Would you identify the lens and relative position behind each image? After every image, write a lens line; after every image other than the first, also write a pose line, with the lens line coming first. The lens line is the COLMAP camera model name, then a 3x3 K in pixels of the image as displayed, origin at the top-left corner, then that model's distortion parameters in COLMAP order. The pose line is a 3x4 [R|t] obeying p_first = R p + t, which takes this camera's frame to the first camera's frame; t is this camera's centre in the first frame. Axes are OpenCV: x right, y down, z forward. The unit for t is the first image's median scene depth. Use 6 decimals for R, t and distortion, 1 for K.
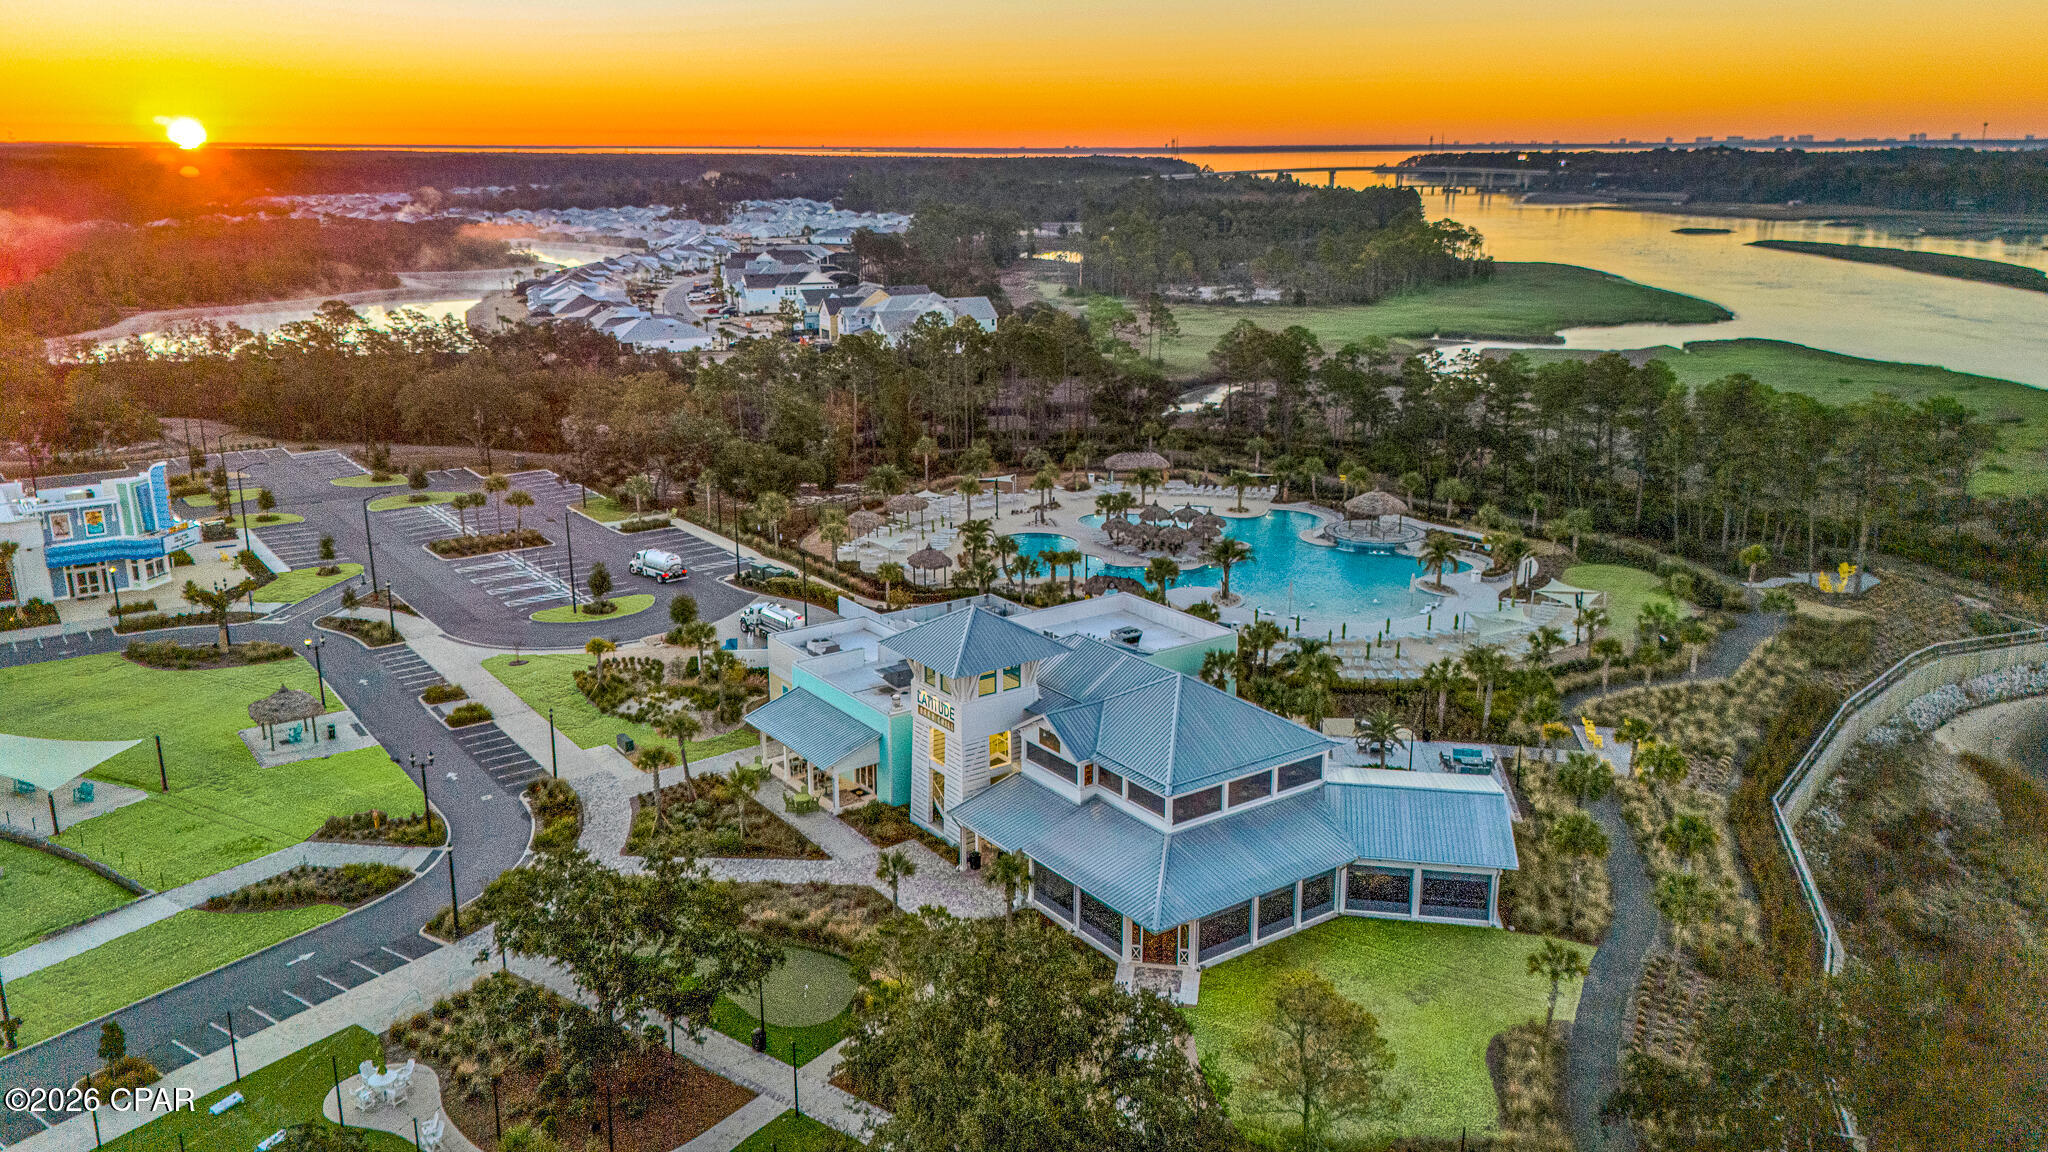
lens RADIAL K [[1547.8, 0, 1024.0], [0, 1547.8, 576.0], [0, 0, 1]] dist [0.103922, -0.122388]
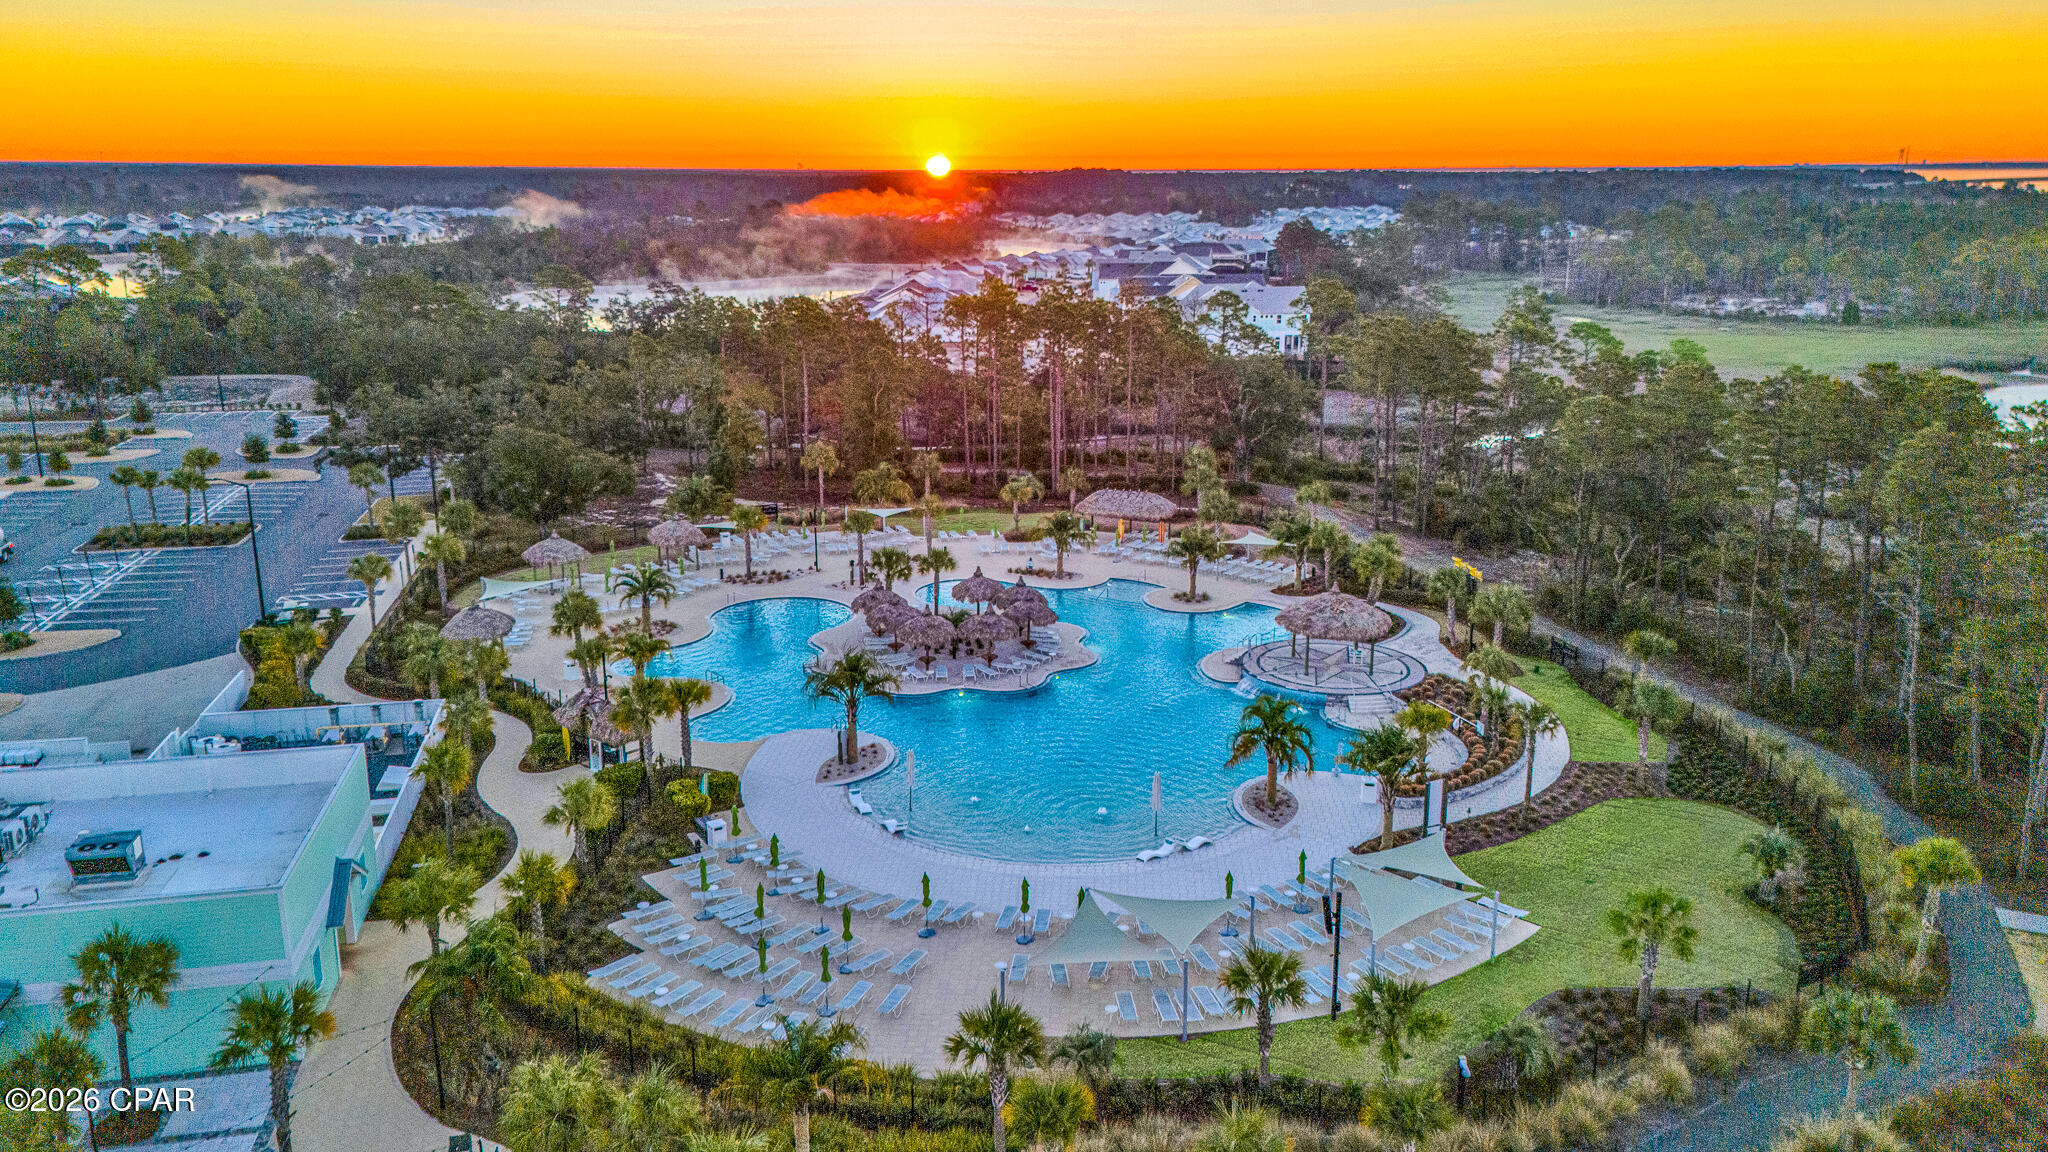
lens RADIAL K [[1547.8, 0, 1024.0], [0, 1547.8, 576.0], [0, 0, 1]] dist [0.103922, -0.122388]
pose [[0.912995, 0.102562, -0.394869, 0.332072], [-0.108341, 0.994084, 0.007701, -0.051111], [0.393323, 0.035749, 0.918705, 0.447639]]
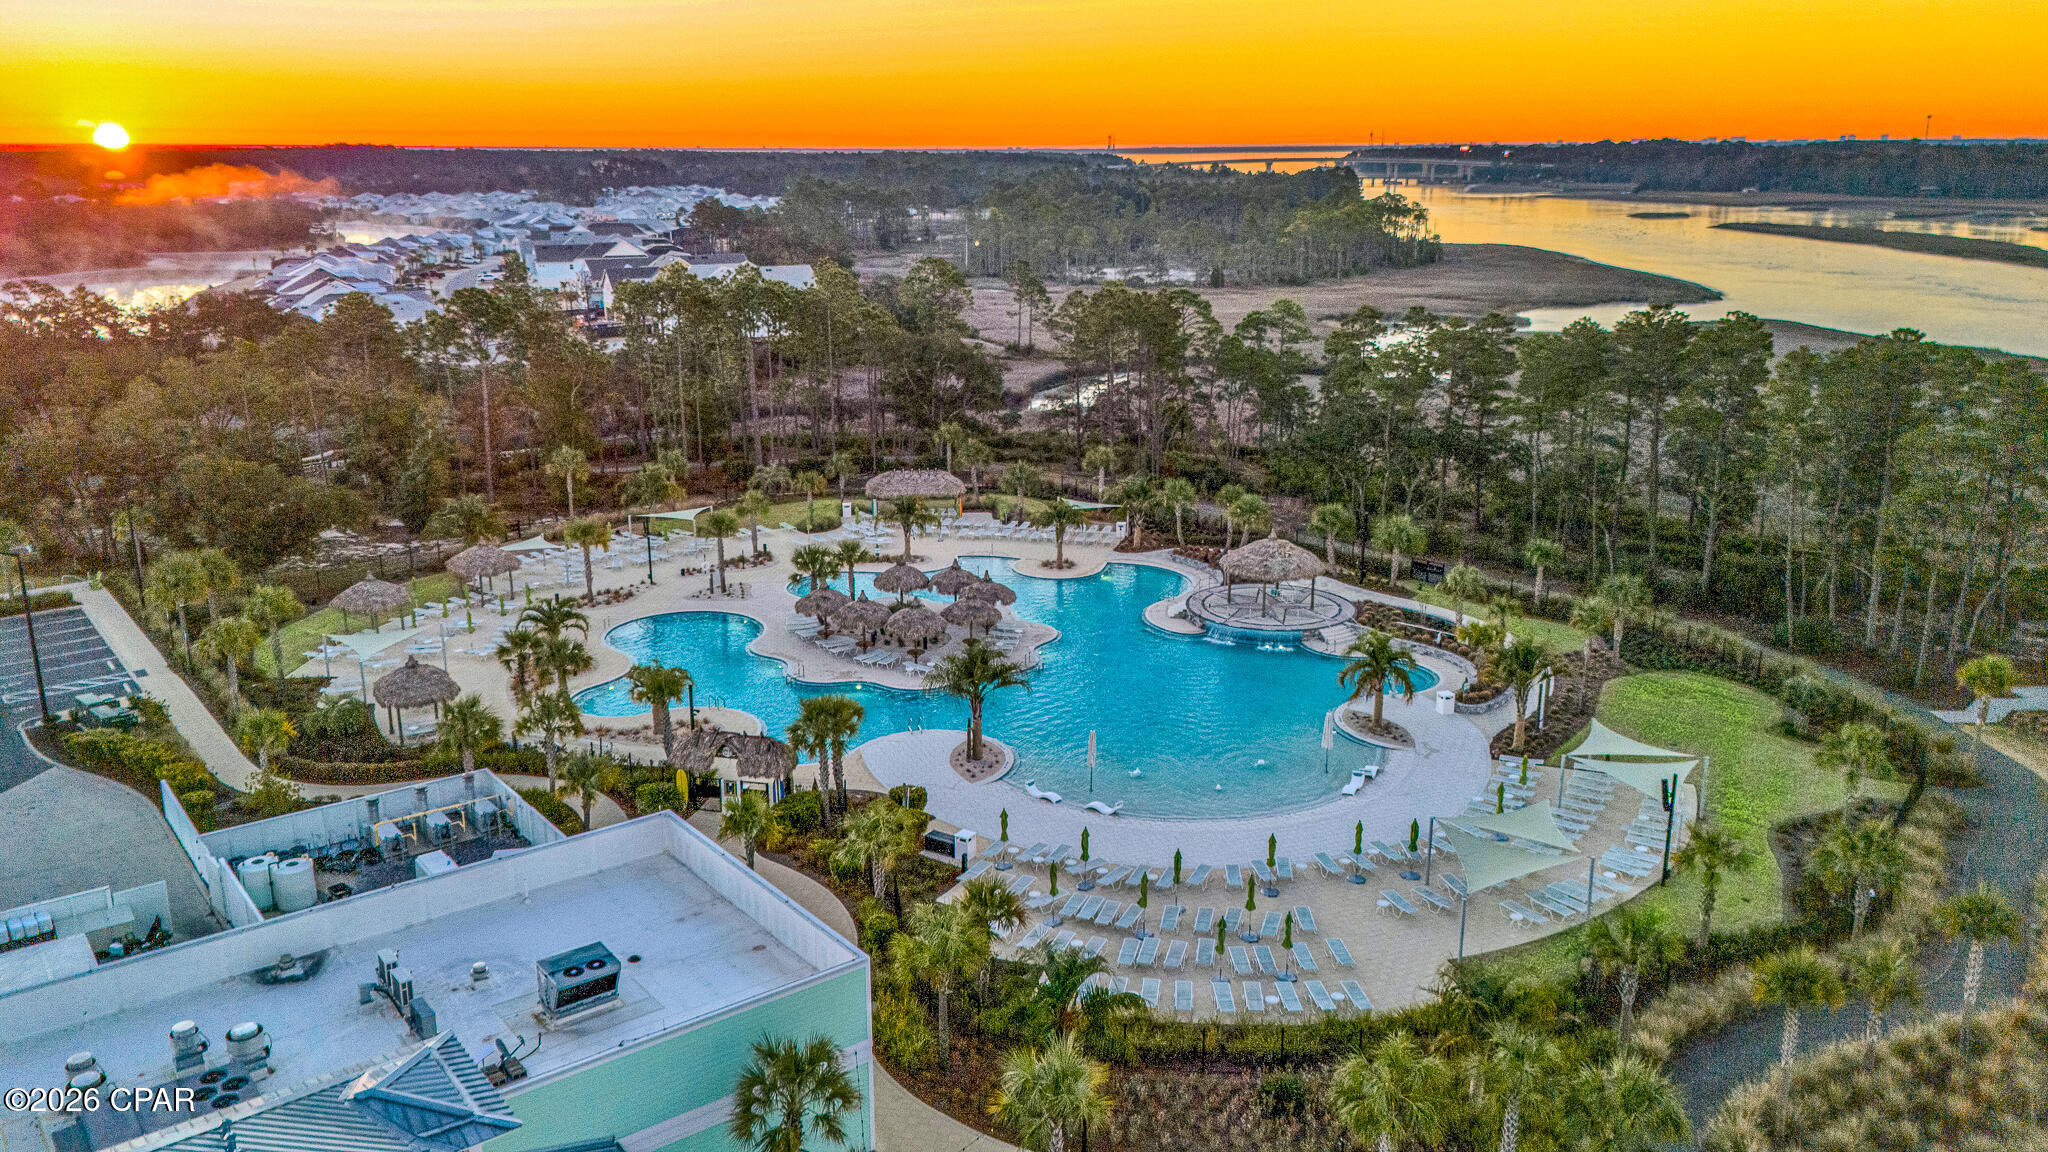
lens RADIAL K [[1547.8, 0, 1024.0], [0, 1547.8, 576.0], [0, 0, 1]] dist [0.103922, -0.122388]
pose [[0.999410, -0.009578, 0.032975, 0.110095], [0.009661, 0.999951, -0.002369, -0.038594], [-0.032951, 0.002686, 0.999453, 0.405299]]
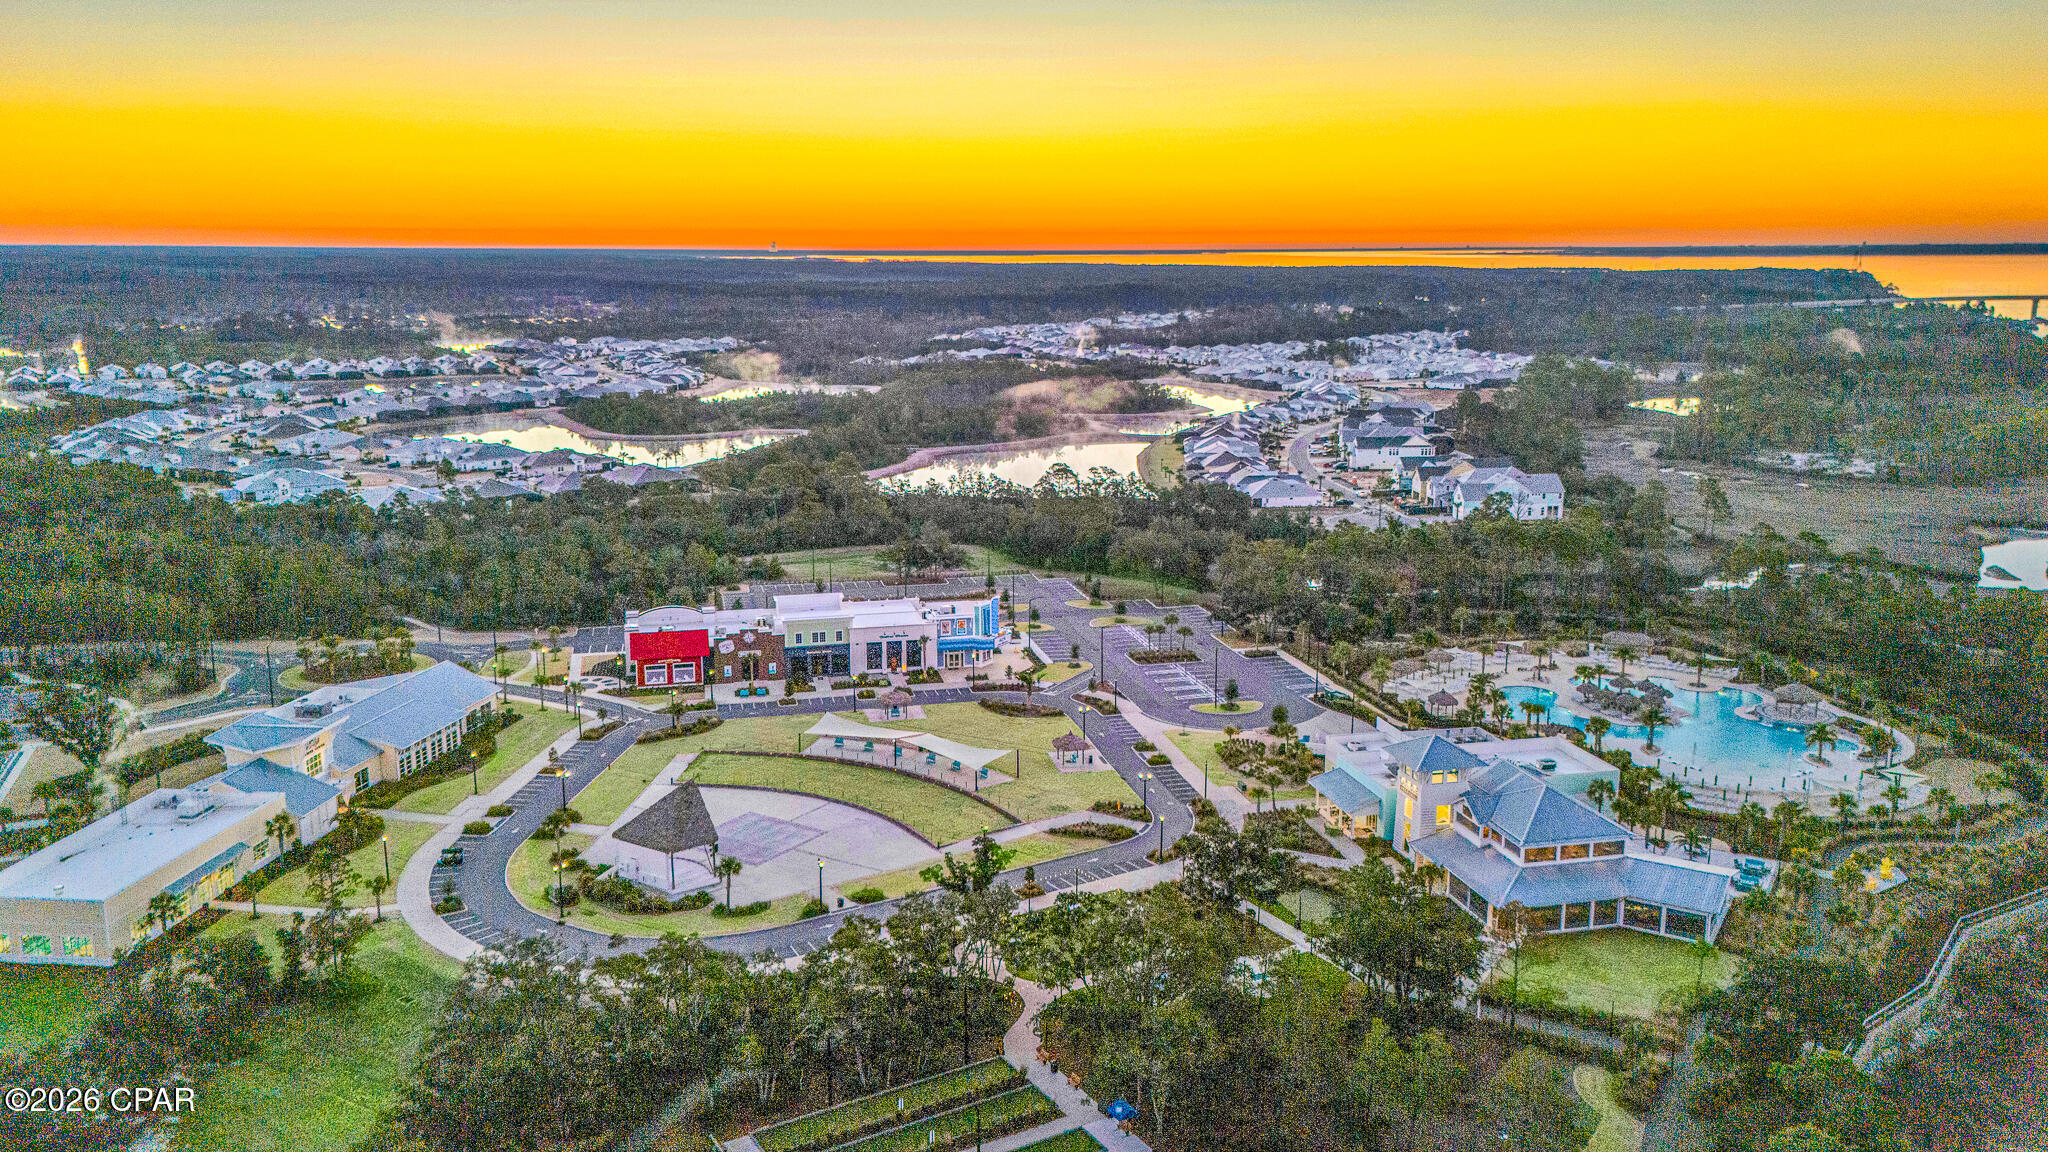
lens RADIAL K [[1547.8, 0, 1024.0], [0, 1547.8, 576.0], [0, 0, 1]] dist [0.103922, -0.122388]
pose [[0.923177, 0.078787, -0.376213, 0.109783], [-0.101024, 0.994091, -0.039716, -0.024648], [0.370861, 0.074672, 0.925682, -0.503756]]
